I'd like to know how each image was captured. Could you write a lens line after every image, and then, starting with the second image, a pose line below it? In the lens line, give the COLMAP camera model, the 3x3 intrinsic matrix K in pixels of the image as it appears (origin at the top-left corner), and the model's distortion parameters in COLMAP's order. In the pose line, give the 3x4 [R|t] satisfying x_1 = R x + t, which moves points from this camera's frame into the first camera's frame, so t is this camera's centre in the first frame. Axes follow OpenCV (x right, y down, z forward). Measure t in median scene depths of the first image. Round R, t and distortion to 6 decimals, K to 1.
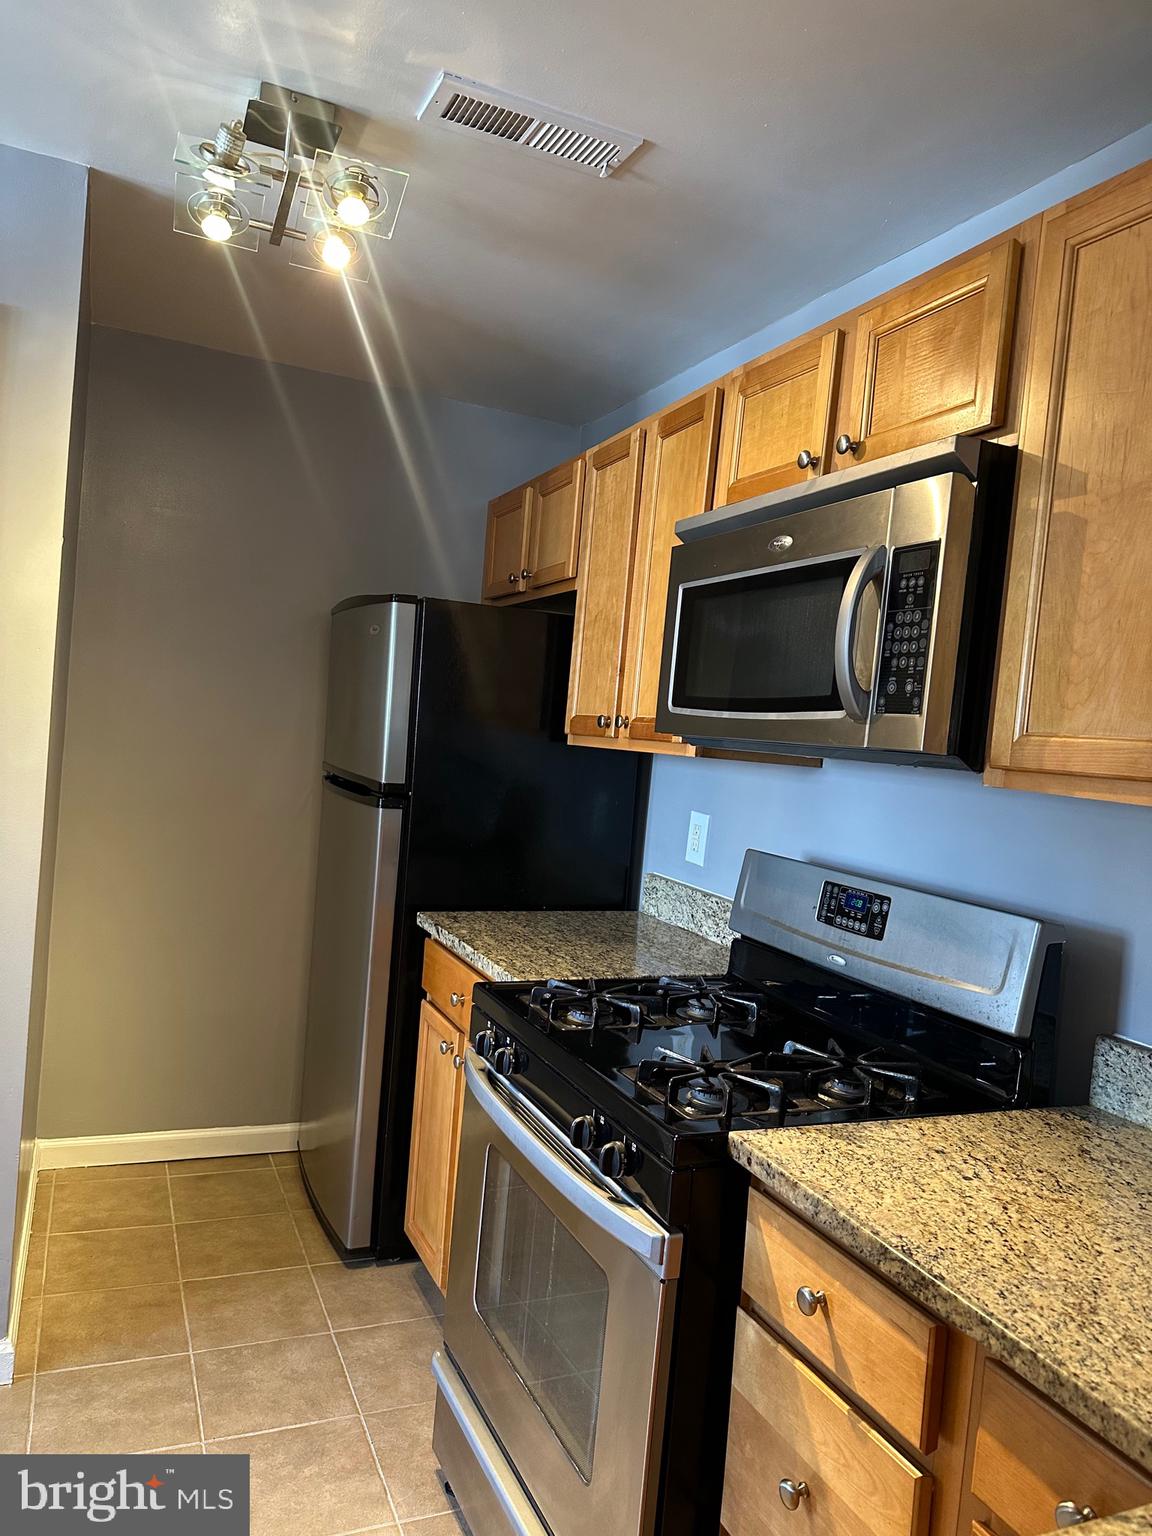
lens RADIAL K [[1075.5, 0, 571.5], [0, 1075.5, 766.1], [0, 0, 1]] dist [0.058026, -0.065310]
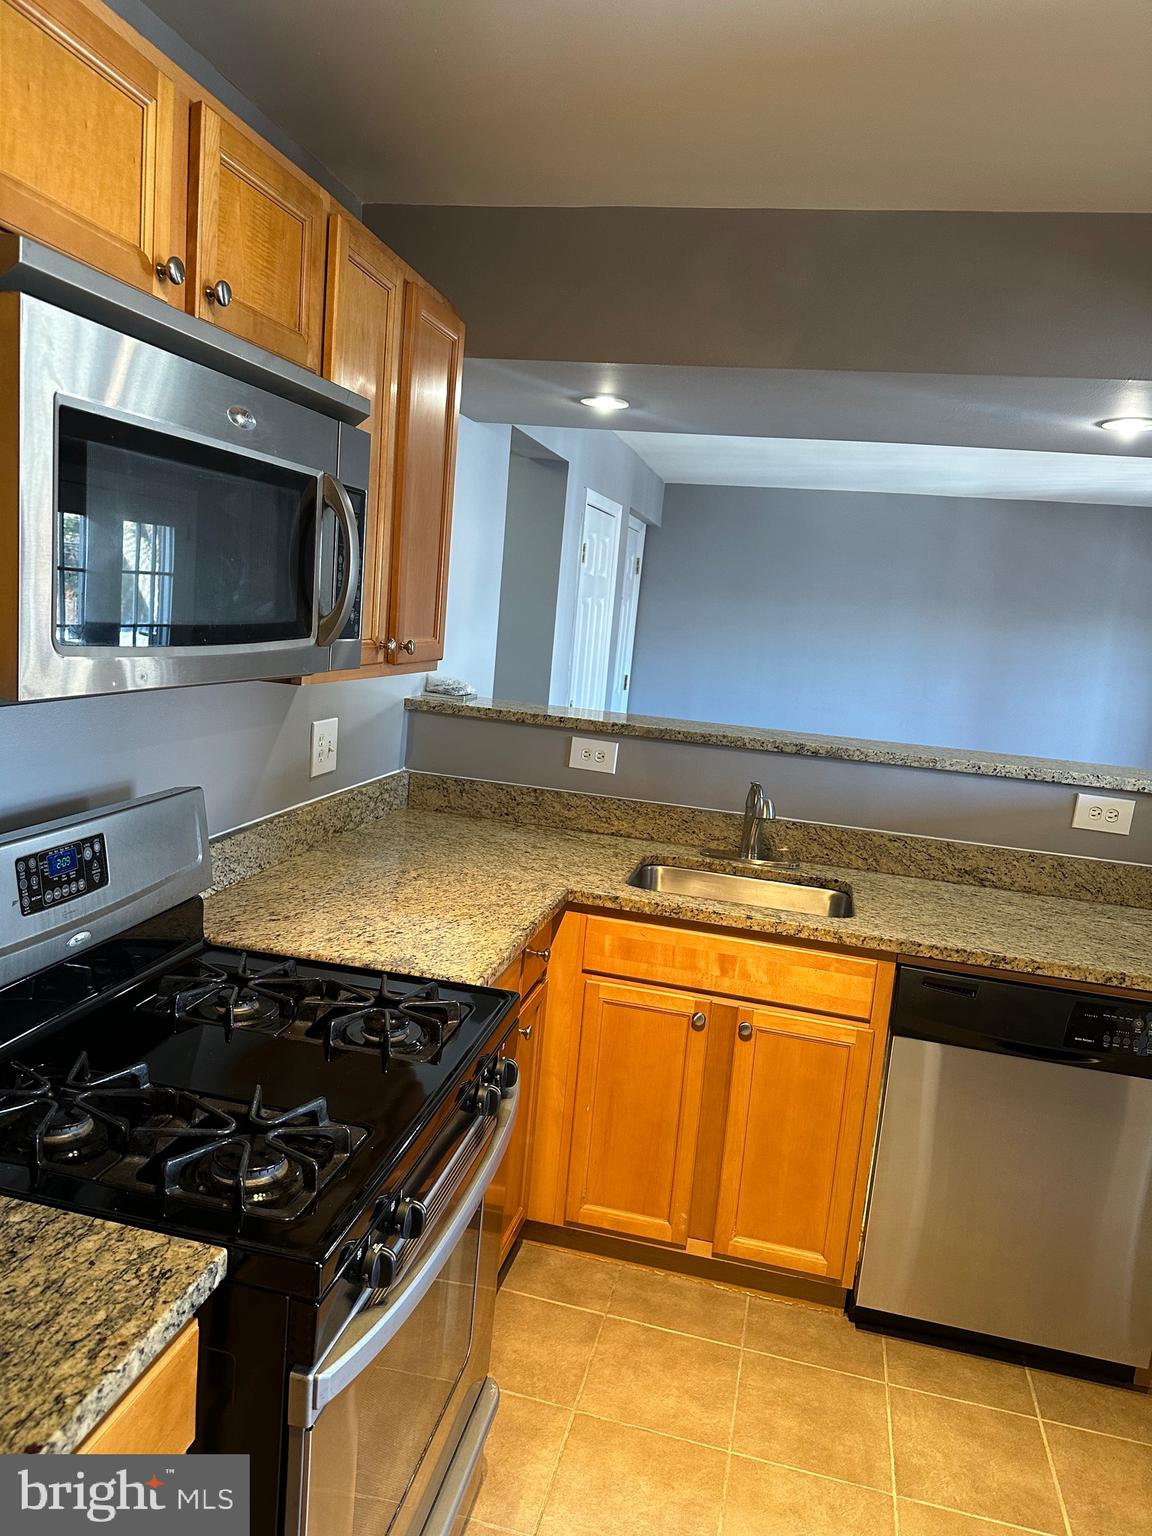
lens RADIAL K [[1075.1, 0, 579.3], [0, 1075.1, 774.5], [0, 0, 1]] dist [0.060655, -0.083901]
pose [[-0.791249, -0.249800, 0.558144, -0.453995], [-0.135578, 0.961703, 0.238214, -0.171933], [-0.596275, 0.112815, -0.794814, 1.422749]]
